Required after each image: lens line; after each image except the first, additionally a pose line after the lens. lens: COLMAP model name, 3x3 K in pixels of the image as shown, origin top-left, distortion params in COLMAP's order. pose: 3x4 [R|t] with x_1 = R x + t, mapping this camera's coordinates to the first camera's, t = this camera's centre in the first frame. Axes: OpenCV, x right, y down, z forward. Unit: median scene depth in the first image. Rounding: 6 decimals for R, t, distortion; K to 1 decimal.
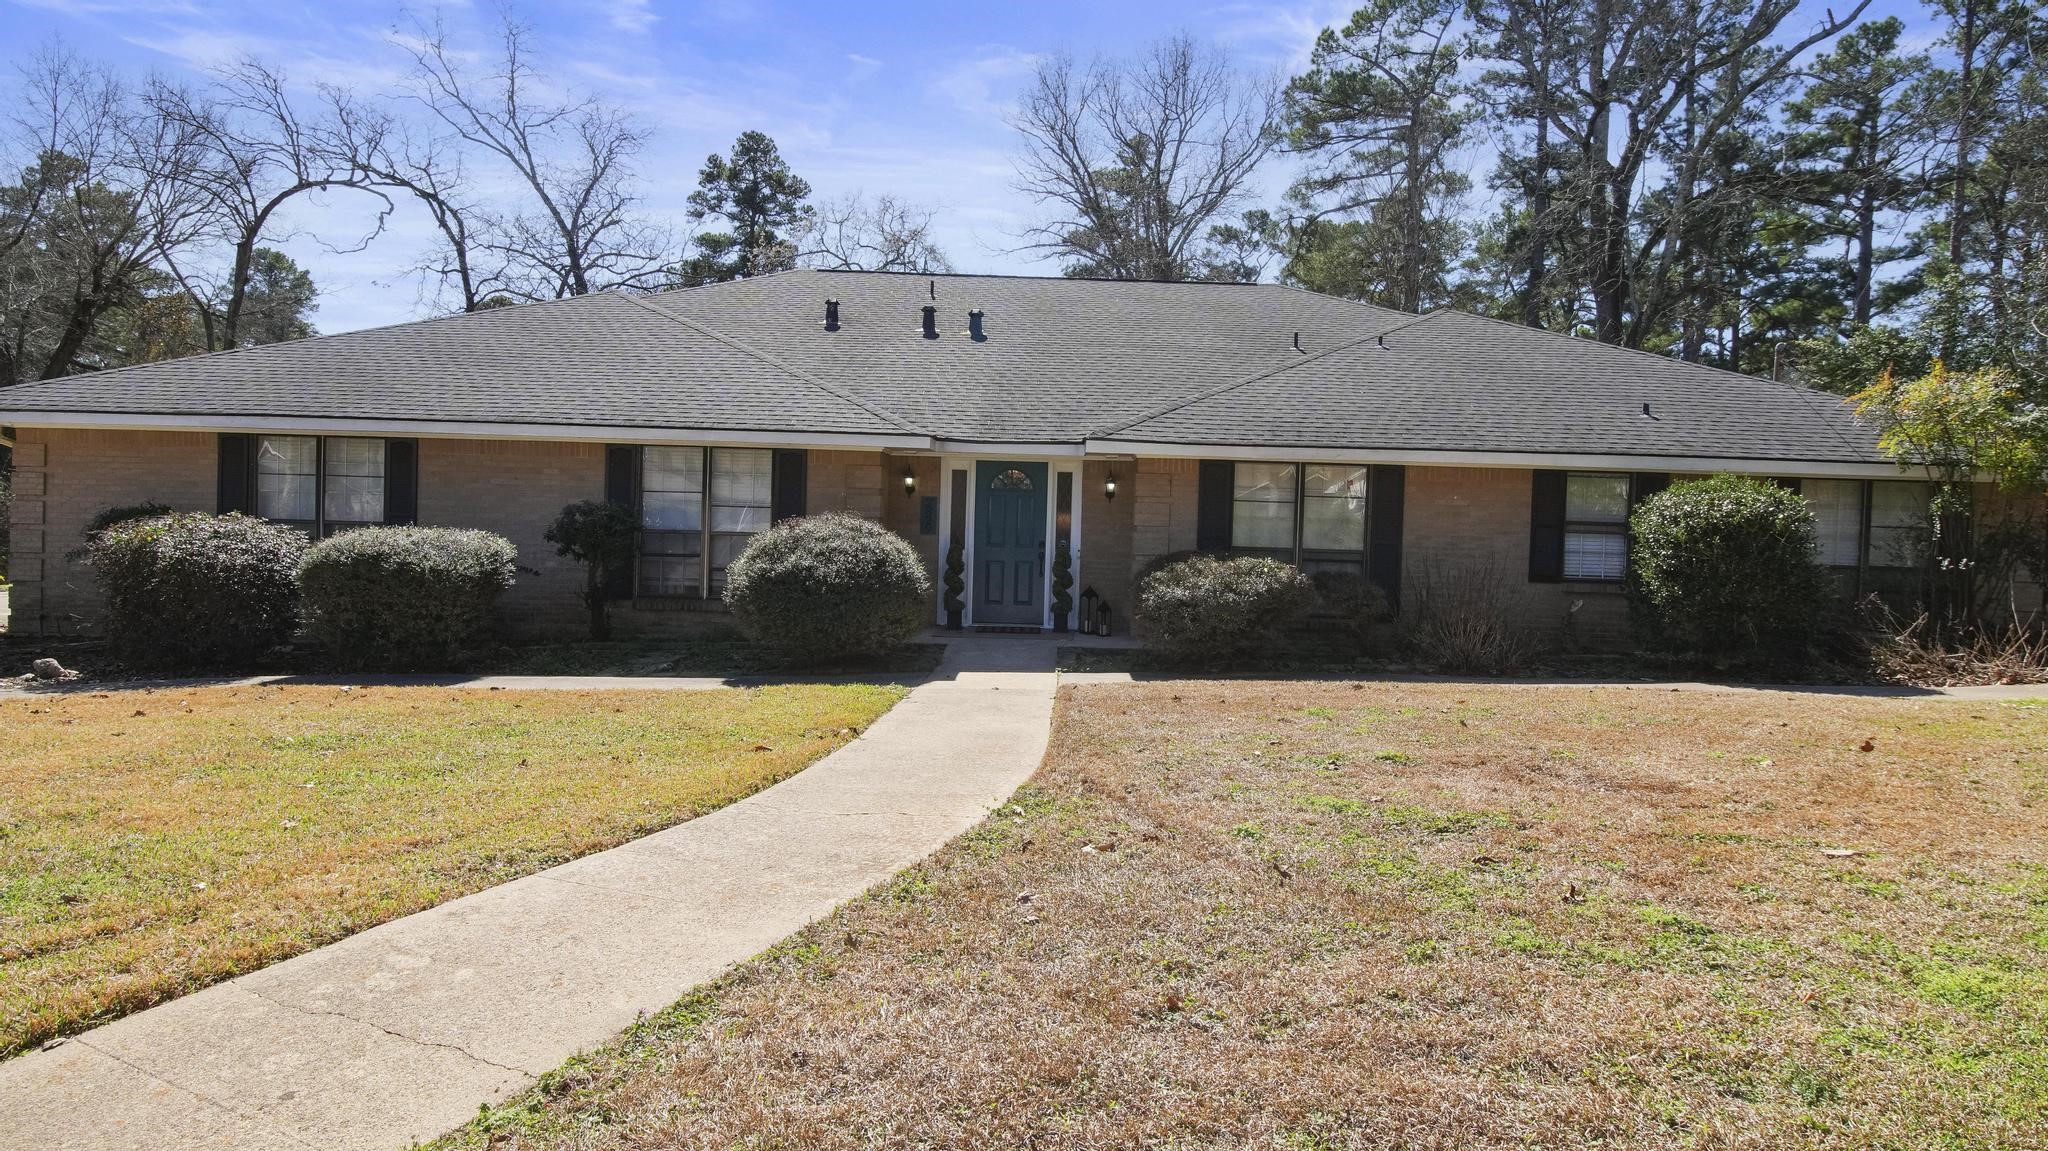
lens RADIAL K [[1157.1, 0, 1030.6], [0, 1157.1, 573.5], [0, 0, 1]] dist [0.004044, -0.010897]
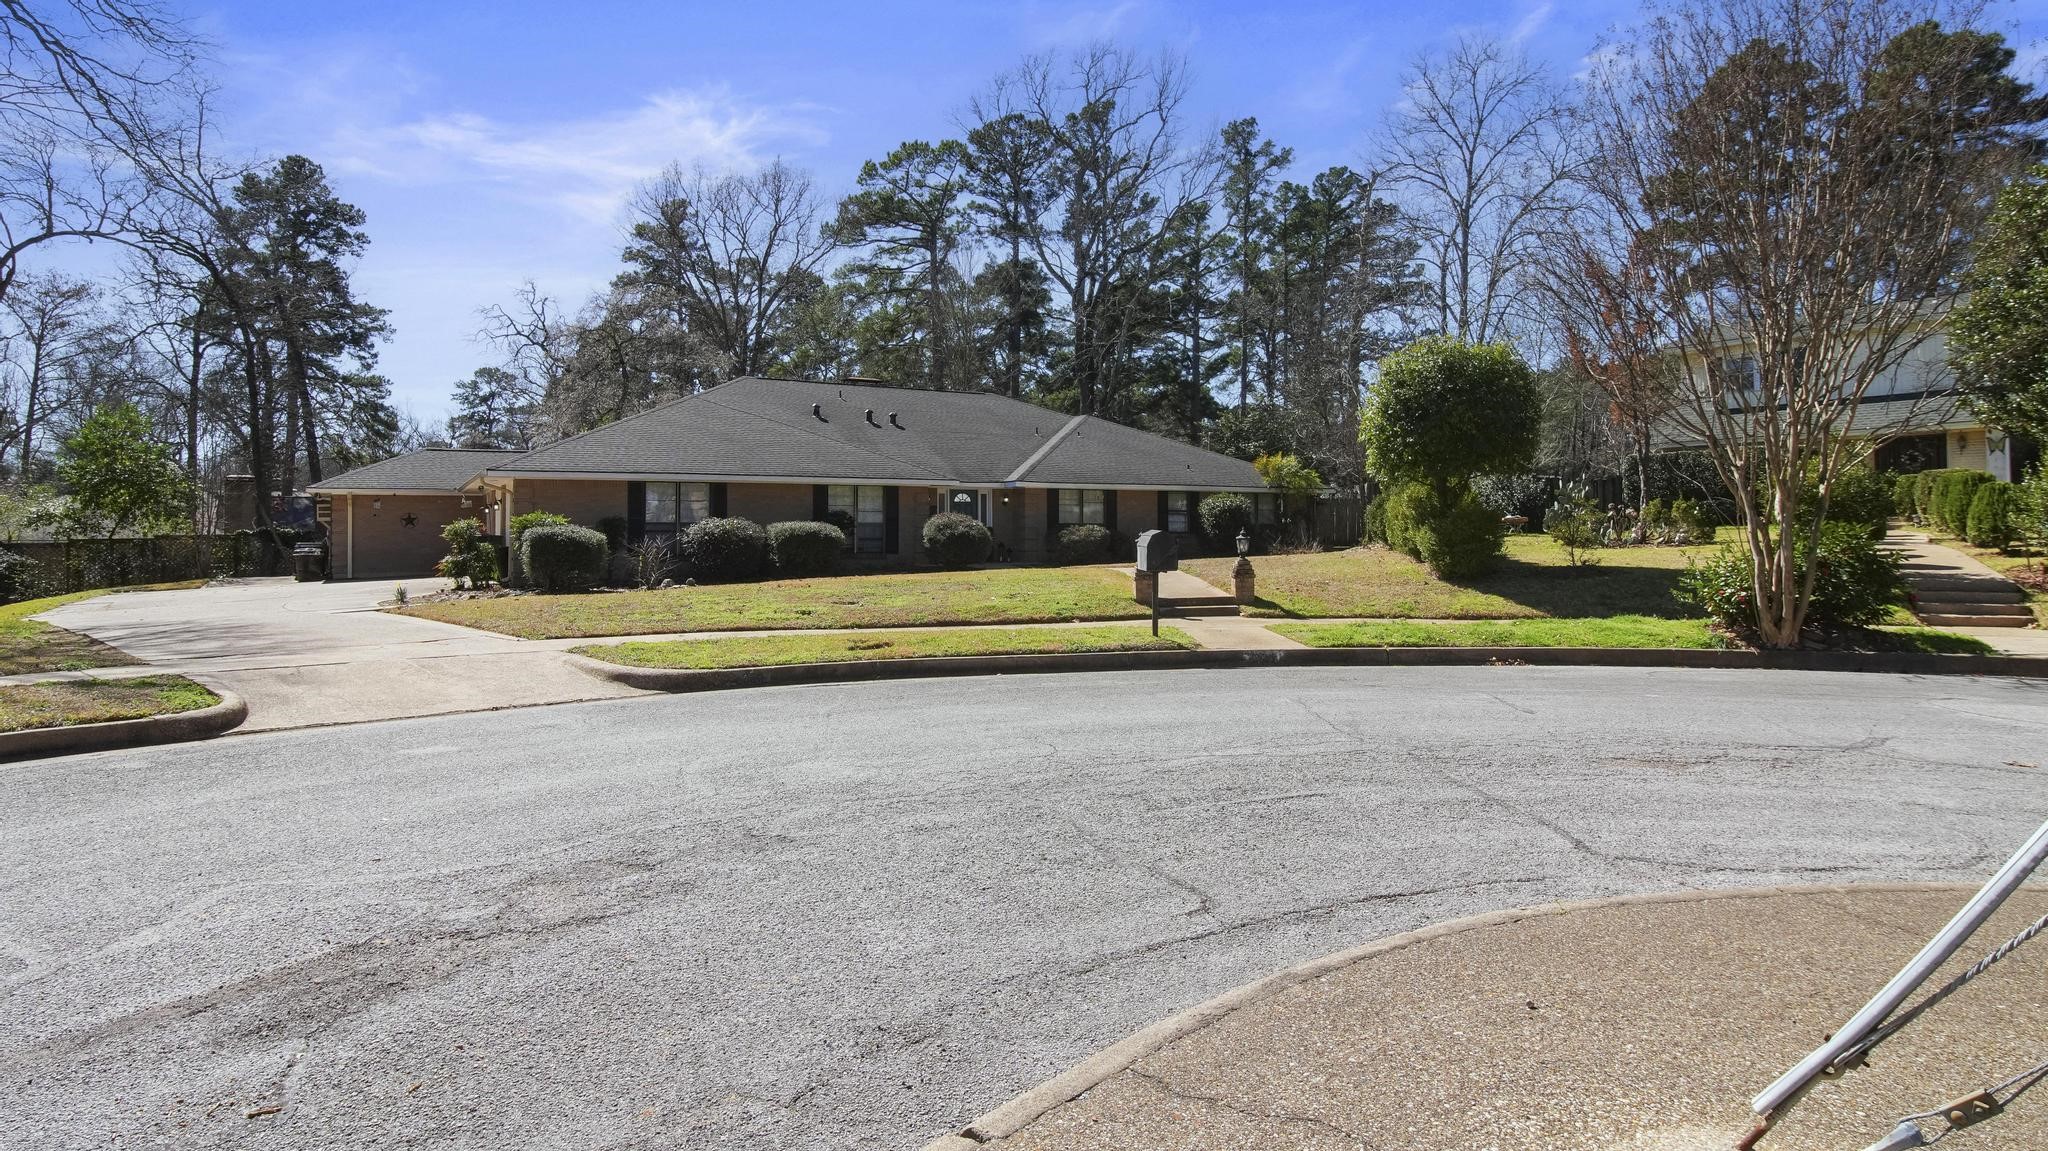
lens RADIAL K [[1157.1, 0, 1030.6], [0, 1157.1, 573.5], [0, 0, 1]] dist [0.004044, -0.010897]
pose [[0.872937, -0.047612, 0.485504, -0.264701], [0.050628, 0.998694, 0.006910, 0.015707], [-0.485199, 0.018548, 0.874207, -0.277568]]
